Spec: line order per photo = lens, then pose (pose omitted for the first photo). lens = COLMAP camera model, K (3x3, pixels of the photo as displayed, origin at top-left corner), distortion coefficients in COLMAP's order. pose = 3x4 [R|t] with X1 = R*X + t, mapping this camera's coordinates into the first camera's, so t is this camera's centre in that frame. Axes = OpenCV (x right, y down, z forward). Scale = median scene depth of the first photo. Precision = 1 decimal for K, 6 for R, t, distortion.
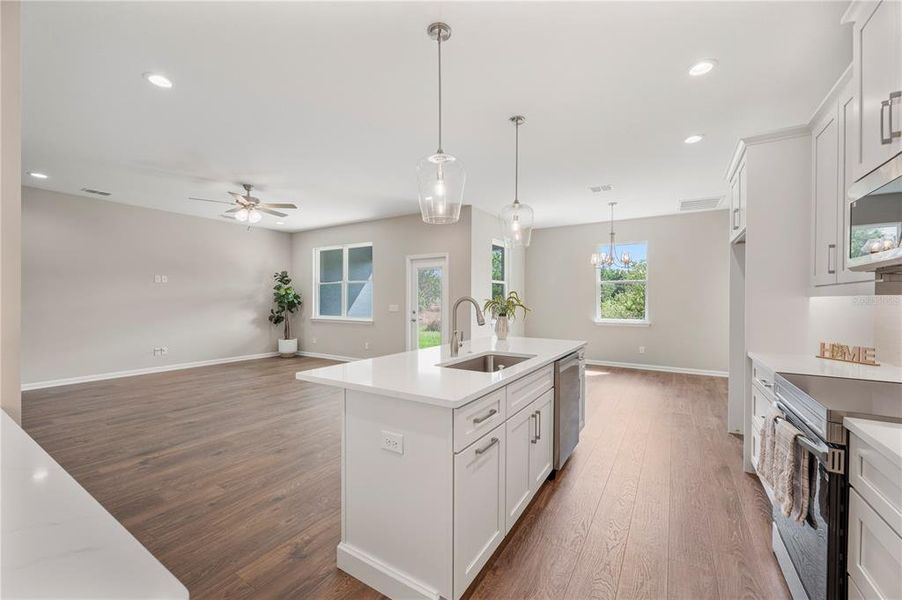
lens RADIAL K [[359.7, 0, 455.0], [0, 359.7, 302.8], [0, 0, 1]] dist [-0.002414, 0.000144]
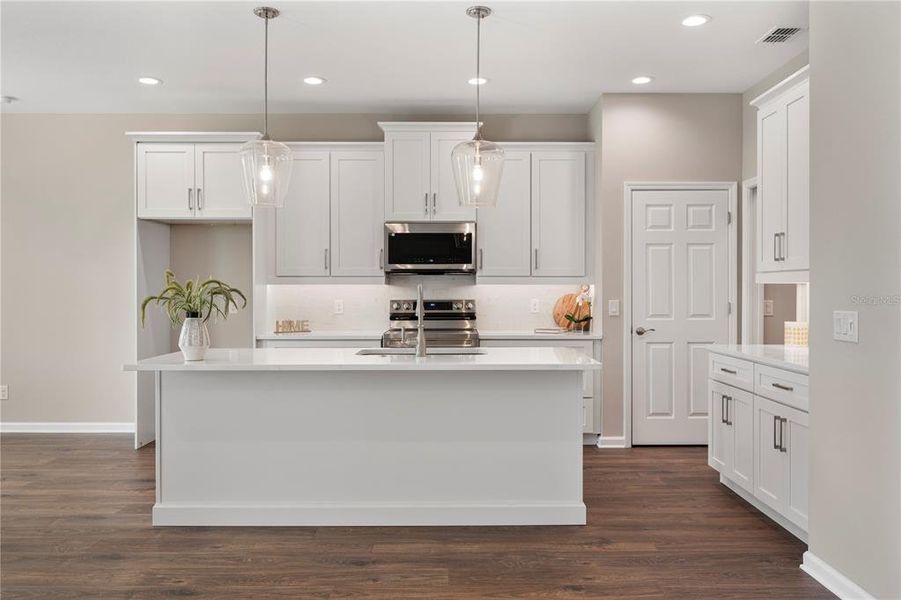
lens RADIAL K [[708.6, 0, 450.5], [0, 708.6, 300.0], [0, 0, 1]] dist [-0.007328, -0.001525]
pose [[-0.524105, -0.019568, 0.851429, -1.116129], [0.001911, 0.999706, 0.024152, -0.016717], [-0.851652, 0.014286, -0.523913, 1.412303]]
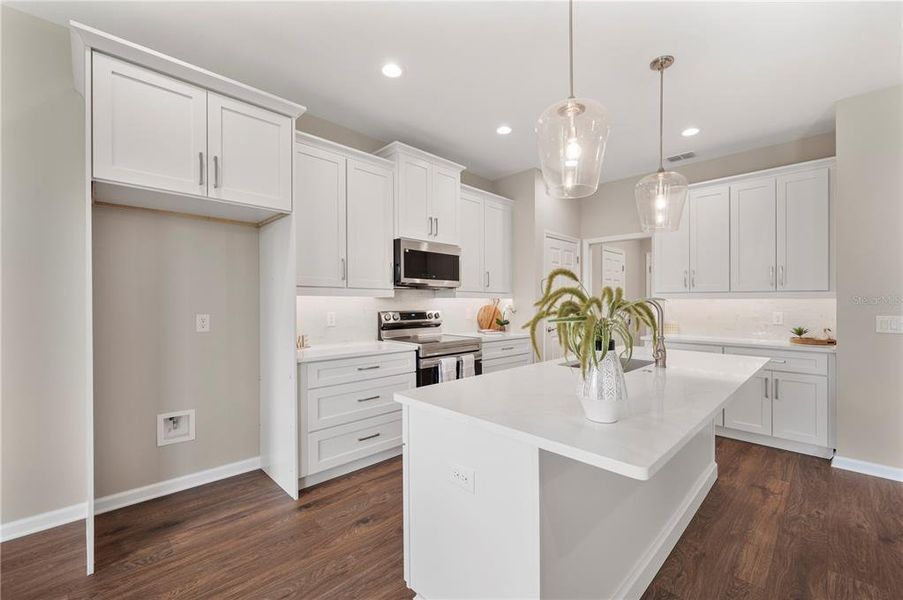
lens RADIAL K [[376.2, 0, 454.3], [0, 376.2, 304.4], [0, 0, 1]] dist [-0.001727, -0.000245]
pose [[-0.970544, -0.012853, 0.240581, 0.202606], [-0.009569, 0.999844, 0.014814, -0.008906], [-0.240734, 0.012076, -0.970516, 1.563906]]
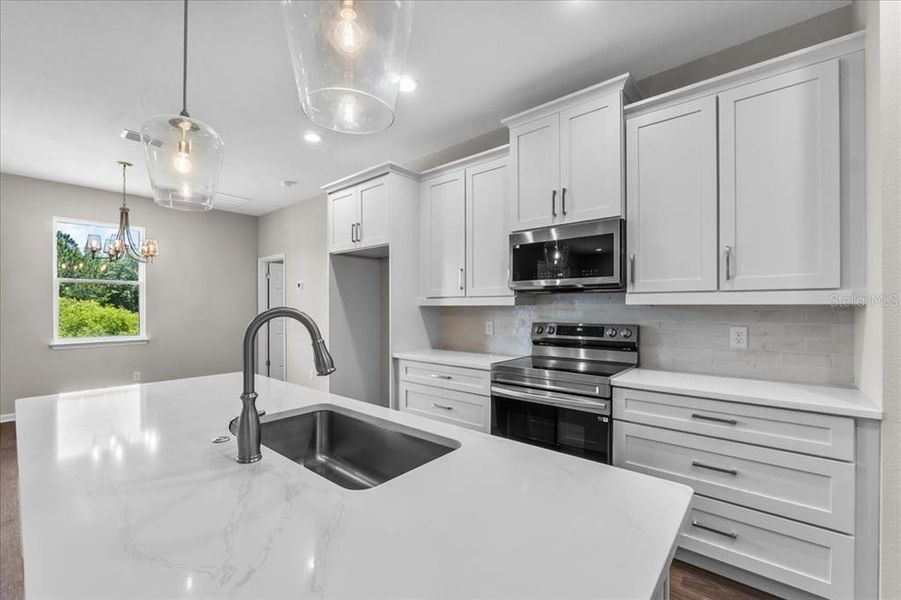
lens RADIAL K [[380.5, 0, 444.2], [0, 380.5, 306.3], [0, 0, 1]] dist [-0.008631, 0.000298]
pose [[0.162729, -0.008459, 0.986635, -0.294422], [0.011313, 0.999914, 0.006707, -0.018106], [-0.986606, 0.010071, 0.162811, 0.564116]]
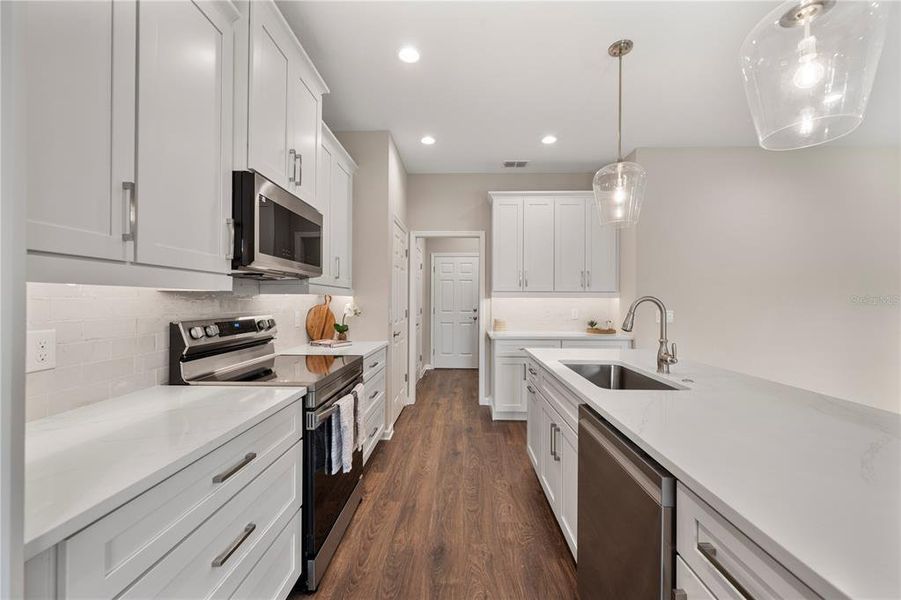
lens RADIAL K [[359.3, 0, 454.5], [0, 359.3, 302.8], [0, 0, 1]] dist [-0.002414, 0.000144]
pose [[-0.862545, -0.007967, -0.505918, 0.621560], [-0.013369, 0.999886, 0.007046, -0.003675], [0.505804, 0.012841, -0.862553, 1.133607]]
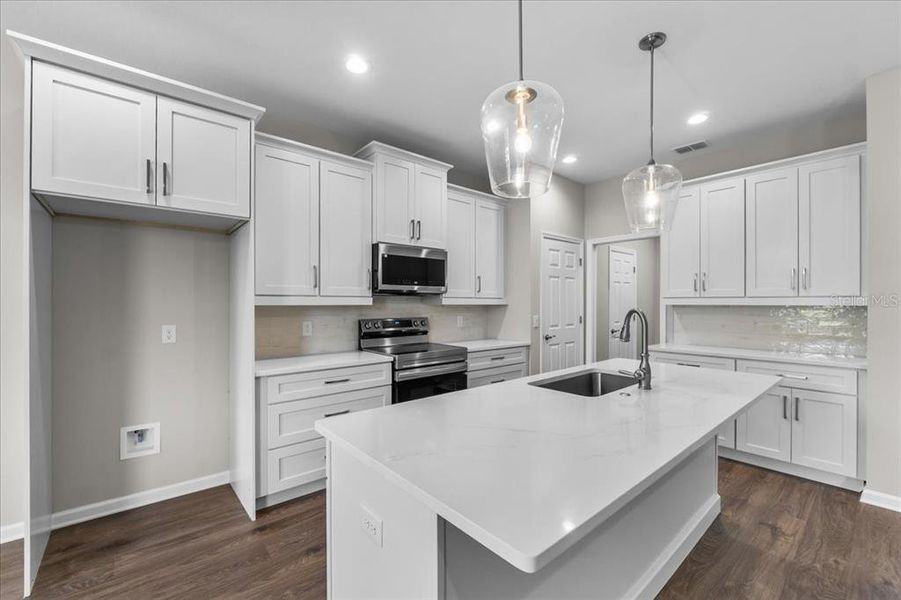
lens RADIAL K [[380.5, 0, 444.2], [0, 380.5, 306.3], [0, 0, 1]] dist [-0.008631, 0.000298]
pose [[-0.949833, -0.009757, 0.312604, 0.118089], [-0.004752, 0.999848, 0.016770, -0.026818], [-0.312720, 0.014443, -0.949735, 1.481007]]
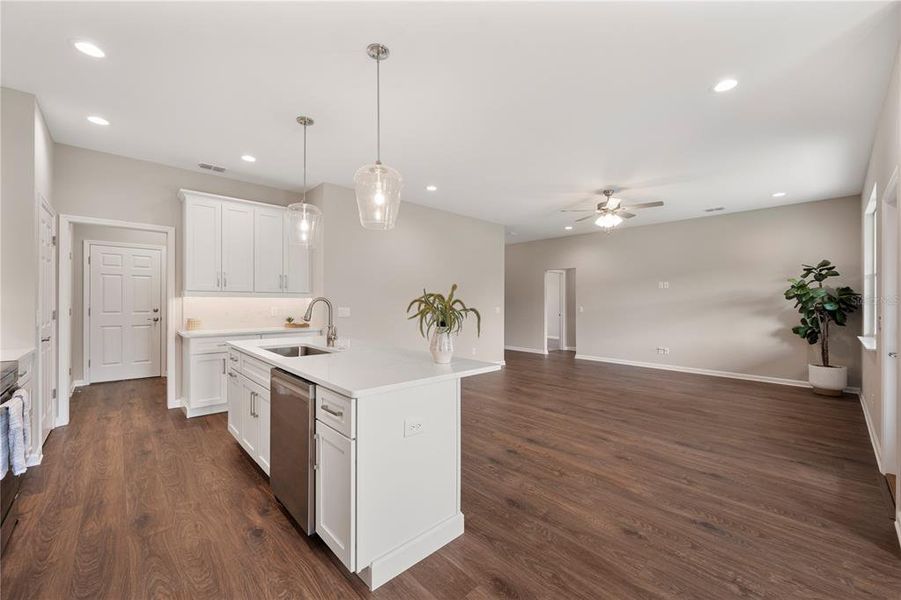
lens RADIAL K [[359.3, 0, 454.5], [0, 359.3, 302.8], [0, 0, 1]] dist [-0.002414, 0.000144]
pose [[-0.260223, -0.005246, -0.965534, 0.843238], [-0.013413, 0.999908, -0.001818, -0.003545], [0.965455, 0.012477, -0.260270, 1.354989]]
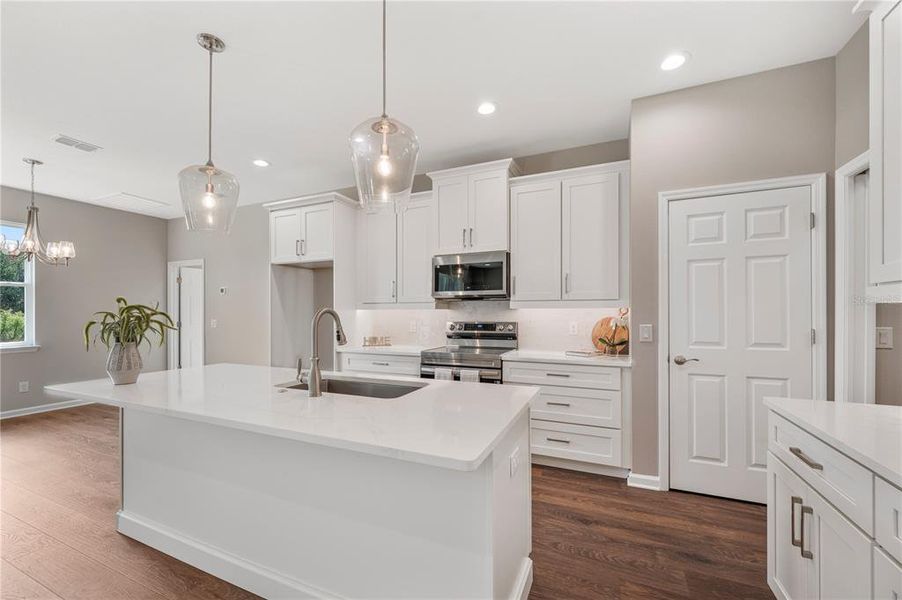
lens RADIAL K [[364.7, 0, 451.3], [0, 364.7, 314.5], [0, 0, 1]] dist [-0.002676, -0.000024]
pose [[-0.131312, -0.012898, 0.991257, -0.560619], [0.009012, 0.999859, 0.014204, -0.011155], [-0.991300, 0.010798, -0.131177, 0.651346]]
